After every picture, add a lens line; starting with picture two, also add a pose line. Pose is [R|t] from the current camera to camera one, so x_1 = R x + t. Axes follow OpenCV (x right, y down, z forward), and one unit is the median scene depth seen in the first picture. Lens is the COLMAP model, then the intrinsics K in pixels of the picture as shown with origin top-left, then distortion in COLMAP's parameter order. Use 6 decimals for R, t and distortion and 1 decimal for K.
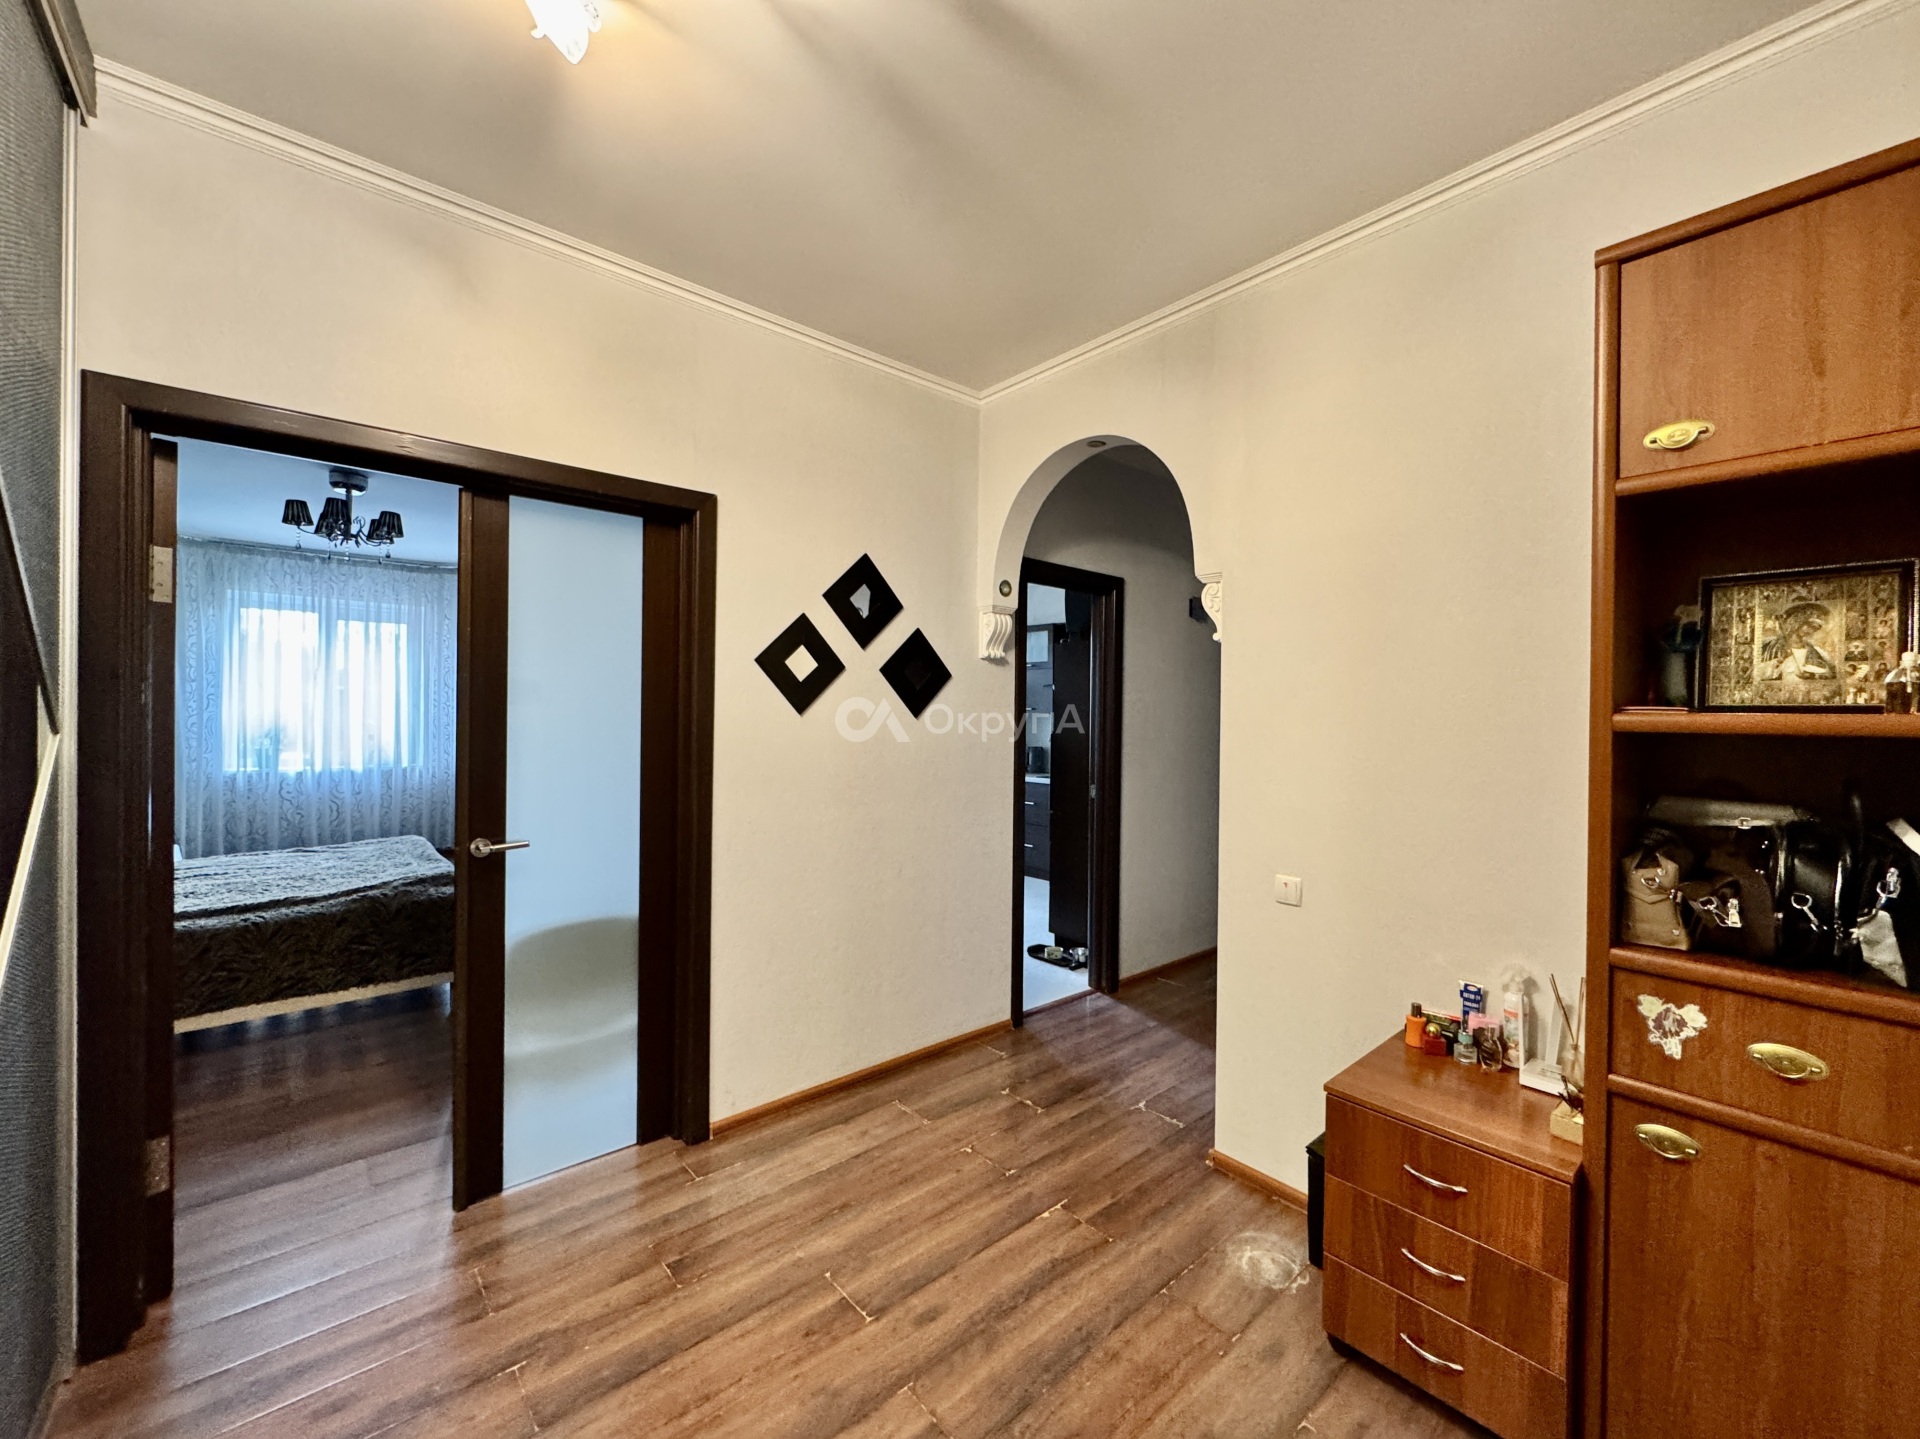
lens RADIAL K [[772.3, 0, 957.4], [0, 772.3, 717.9], [0, 0, 1]] dist [-0.002683, -0.000229]
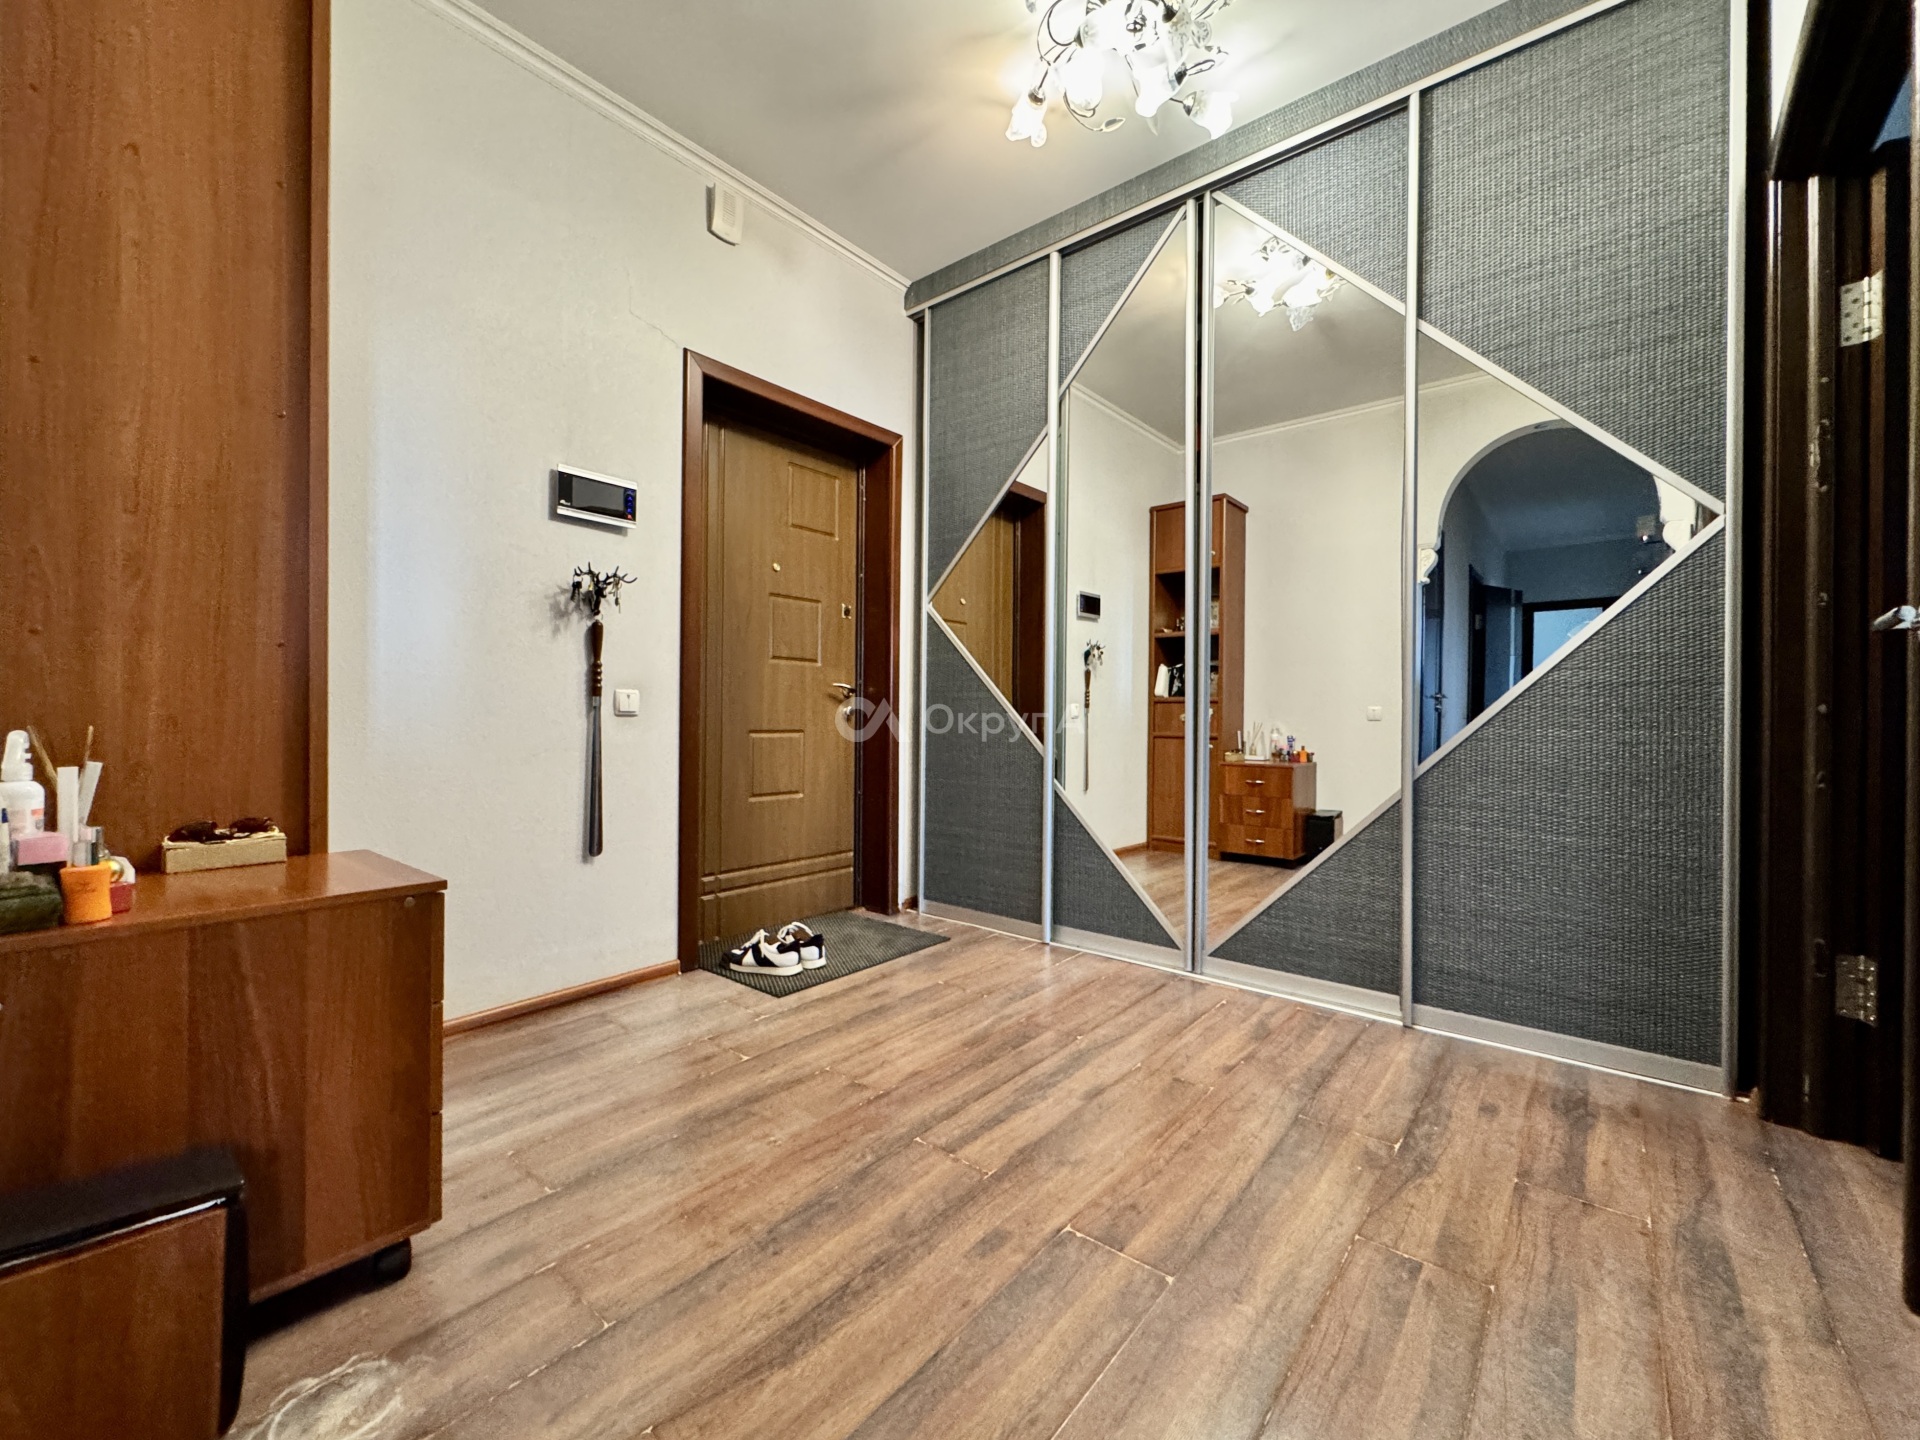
lens RADIAL K [[772.3, 0, 957.4], [0, 772.3, 718.4], [0, 0, 1]] dist [-0.002683, -0.000229]
pose [[-0.986534, -0.019252, -0.162420, 0.115114], [-0.020211, 0.999787, 0.004254, 0.291768], [0.162304, 0.007480, -0.986712, 1.672769]]
